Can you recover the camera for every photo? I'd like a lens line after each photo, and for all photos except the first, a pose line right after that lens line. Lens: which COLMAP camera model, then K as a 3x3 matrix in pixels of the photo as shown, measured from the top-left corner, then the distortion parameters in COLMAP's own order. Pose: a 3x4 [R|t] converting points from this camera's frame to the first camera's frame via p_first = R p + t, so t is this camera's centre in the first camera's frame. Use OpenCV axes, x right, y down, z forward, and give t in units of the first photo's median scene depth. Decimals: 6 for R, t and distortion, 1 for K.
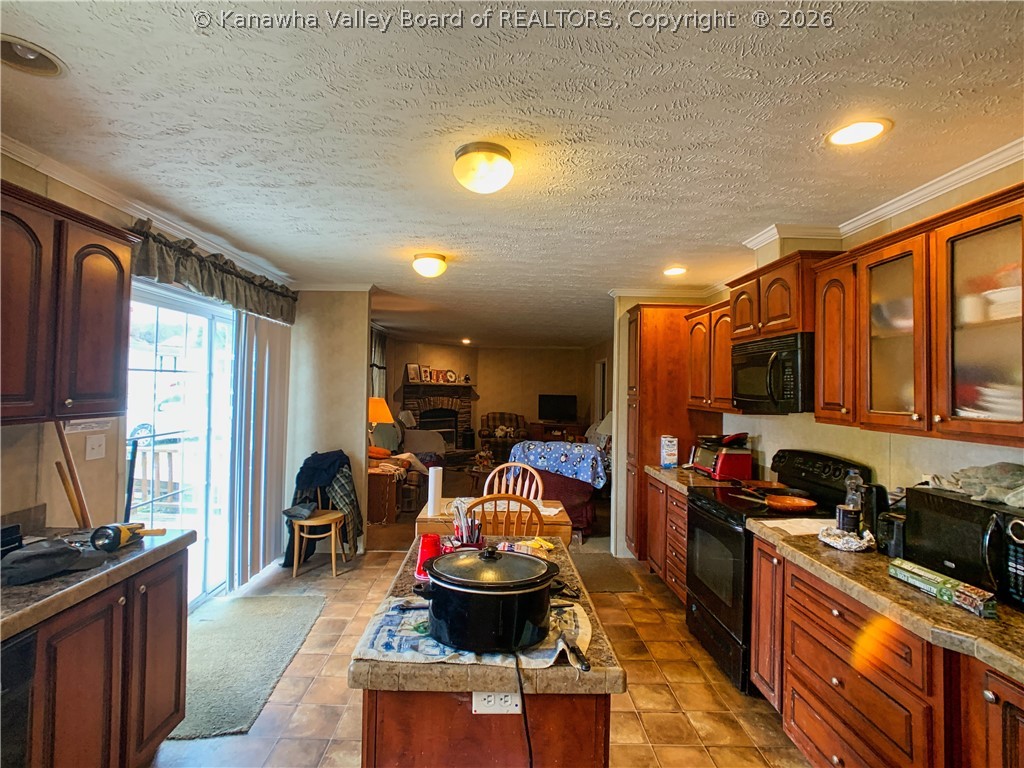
lens RADIAL K [[505.2, 0, 501.8], [0, 505.2, 380.7], [0, 0, 1]] dist [-0.000374, -0.003684]
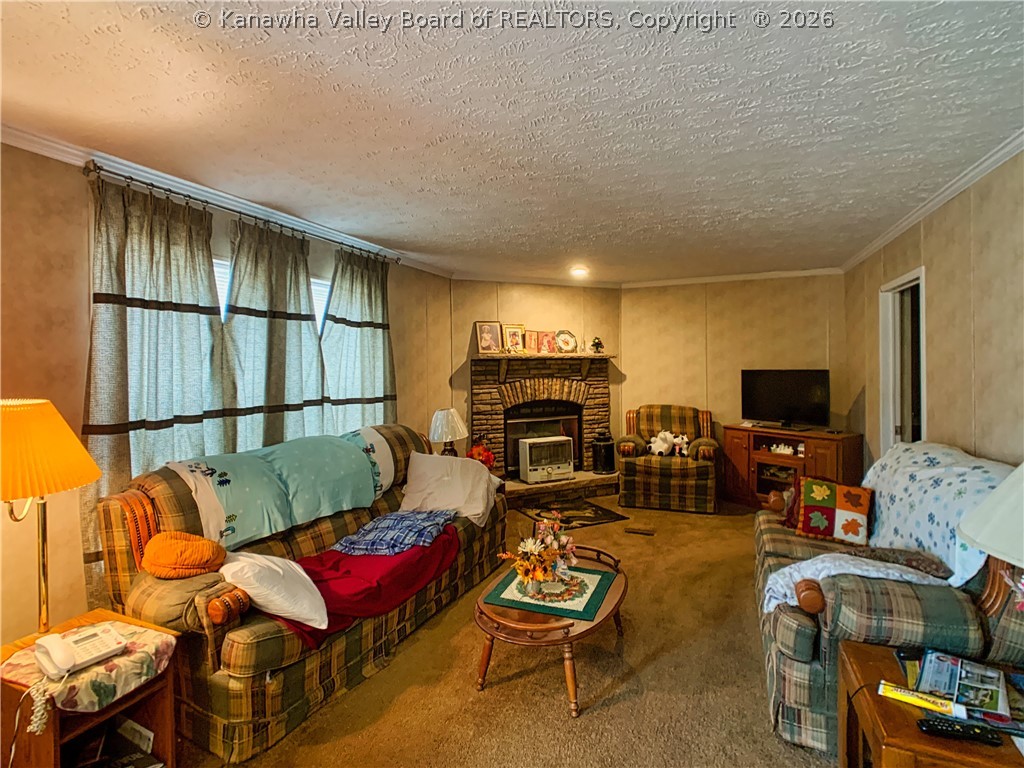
lens RADIAL K [[505.2, 0, 509.5], [0, 505.2, 373.1], [0, 0, 1]] dist [-0.000374, -0.003684]
pose [[0.919558, -0.023697, -0.392239, 0.060109], [0.035442, 0.999113, 0.022729, 0.011183], [0.391352, -0.034802, 0.919583, 0.461041]]
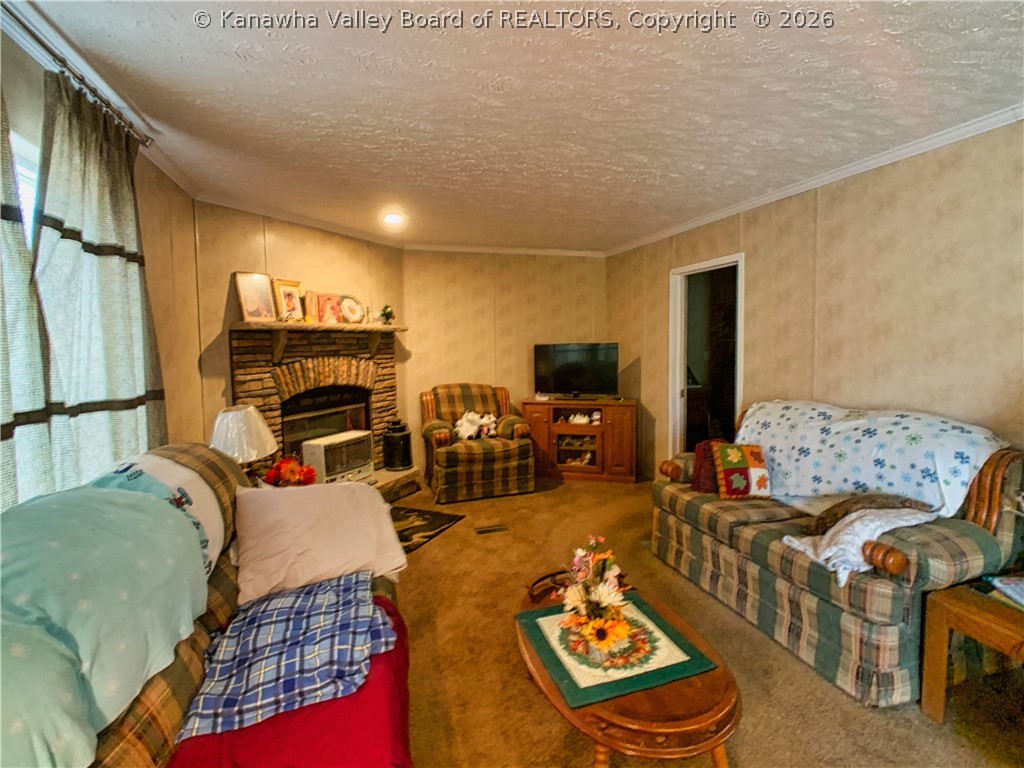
lens RADIAL K [[505.2, 0, 514.8], [0, 505.2, 376.8], [0, 0, 1]] dist [-0.000374, -0.003684]
pose [[0.954233, -0.053364, 0.294266, -0.097481], [0.027428, 0.995421, 0.091574, 0.012994], [-0.297805, -0.079312, 0.951326, 0.540613]]
